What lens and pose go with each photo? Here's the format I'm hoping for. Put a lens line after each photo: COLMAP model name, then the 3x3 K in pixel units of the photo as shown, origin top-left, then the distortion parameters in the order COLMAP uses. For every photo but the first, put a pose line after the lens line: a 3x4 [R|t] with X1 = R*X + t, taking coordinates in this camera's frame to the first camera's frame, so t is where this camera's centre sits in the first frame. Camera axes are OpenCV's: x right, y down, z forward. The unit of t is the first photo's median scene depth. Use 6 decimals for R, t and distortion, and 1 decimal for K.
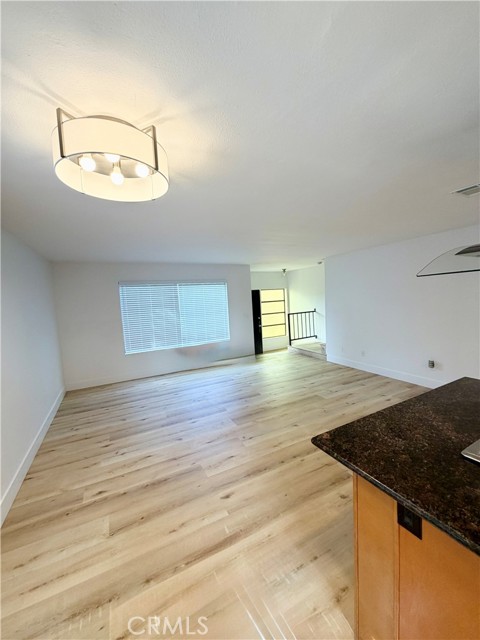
lens RADIAL K [[253.5, 0, 242.3], [0, 253.5, 316.7], [0, 0, 1]] dist [-0.001644, -0.000436]
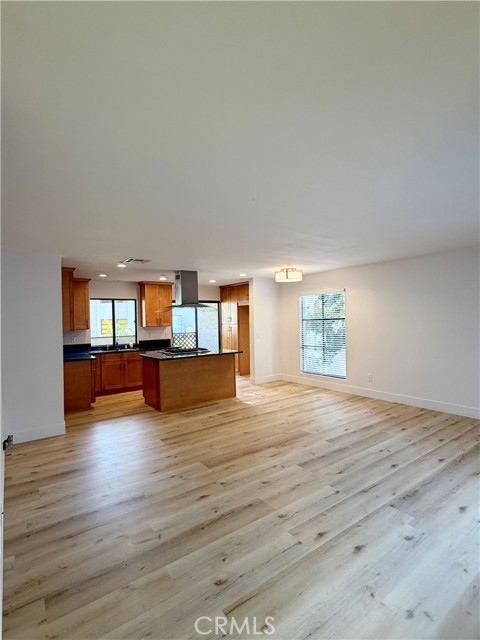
lens RADIAL K [[318.3, 0, 236.9], [0, 318.3, 322.0], [0, 0, 1]] dist [-0.004536, 0.000801]
pose [[-0.987933, 0.074468, -0.135806, 0.197542], [0.063095, 0.994276, 0.086218, -0.073987], [0.141449, 0.076609, -0.986977, 1.139791]]
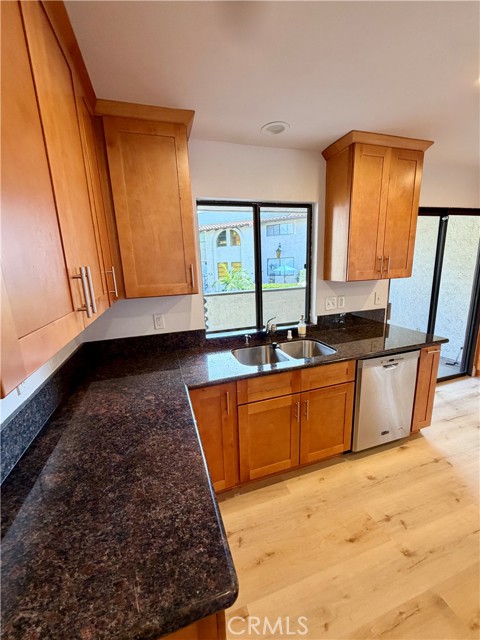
lens RADIAL K [[253.5, 0, 240.4], [0, 253.5, 318.1], [0, 0, 1]] dist [-0.001644, -0.000436]
pose [[-0.980453, 0.052276, 0.189682, 0.449605], [0.102640, 0.958379, 0.266412, -0.031539], [-0.167860, 0.280673, -0.945011, 0.270744]]
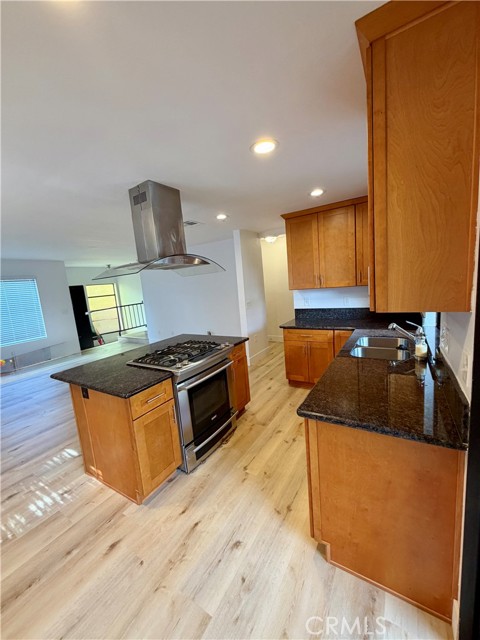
lens RADIAL K [[253.5, 0, 240.7], [0, 253.5, 319.2], [0, 0, 1]] dist [-0.001644, -0.000436]
pose [[0.861865, -0.094362, 0.498281, 0.115786], [0.075607, 0.995465, 0.057740, 0.020887], [-0.501470, -0.012091, 0.865091, -0.228489]]
